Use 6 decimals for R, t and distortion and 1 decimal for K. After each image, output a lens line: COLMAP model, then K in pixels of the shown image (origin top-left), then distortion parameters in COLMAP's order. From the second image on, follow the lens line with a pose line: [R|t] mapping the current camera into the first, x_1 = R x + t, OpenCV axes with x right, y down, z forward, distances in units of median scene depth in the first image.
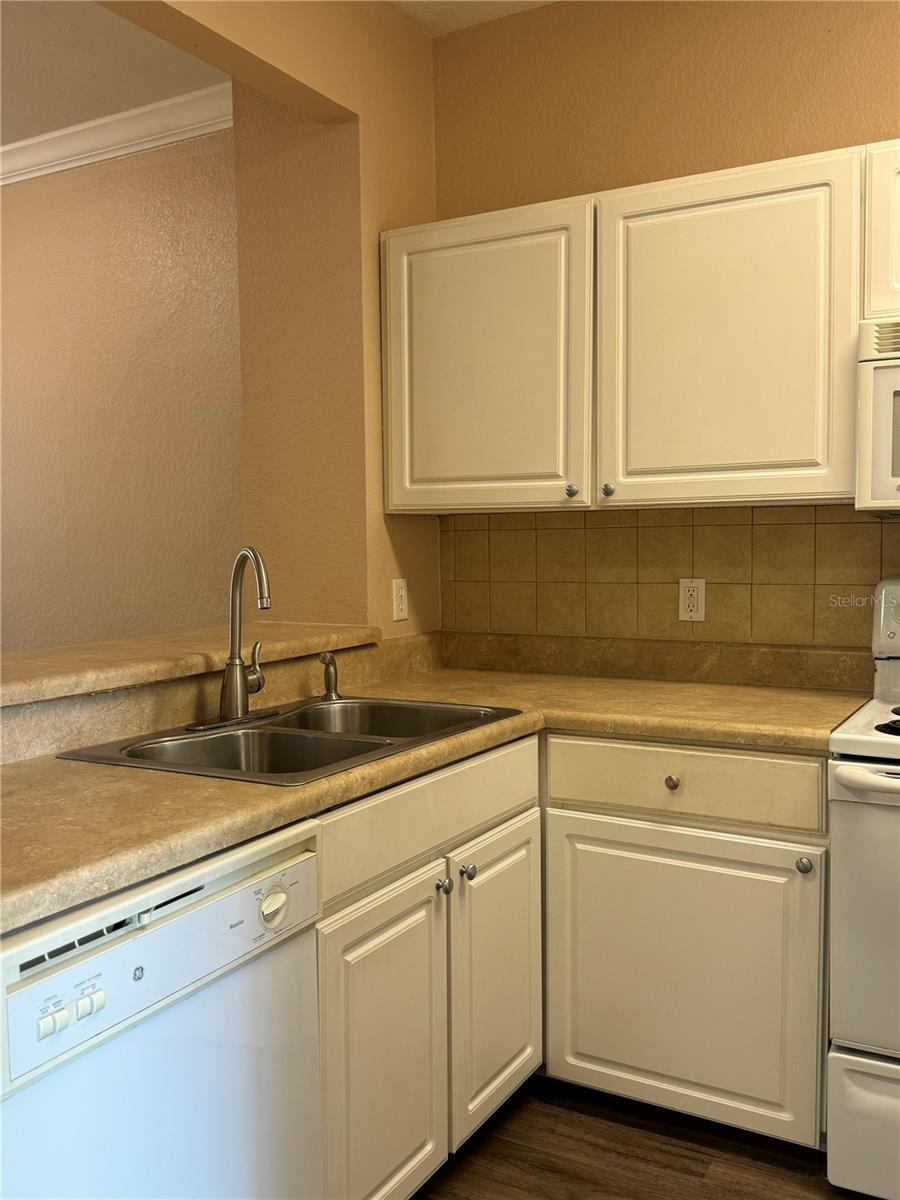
lens RADIAL K [[1070.4, 0, 450.0], [0, 1070.4, 600.0], [0, 0, 1]] dist [0.135790, -0.296931]
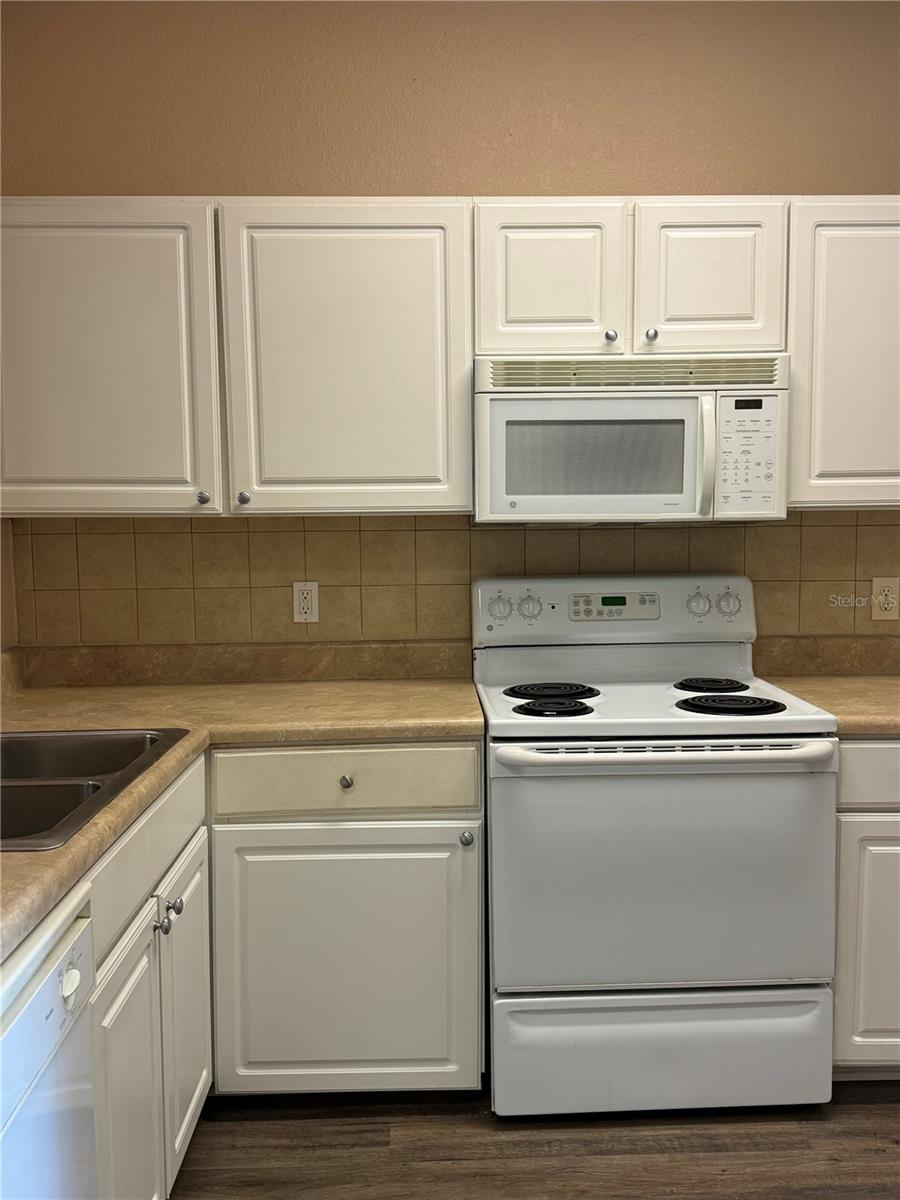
lens RADIAL K [[1055.9, 0, 445.7], [0, 1055.9, 593.4], [0, 0, 1]] dist [0.132473, -0.285572]
pose [[0.842315, -0.039677, 0.537524, -0.237805], [0.031485, 0.999206, 0.024418, -0.033233], [-0.538066, -0.003644, 0.842895, 0.068789]]
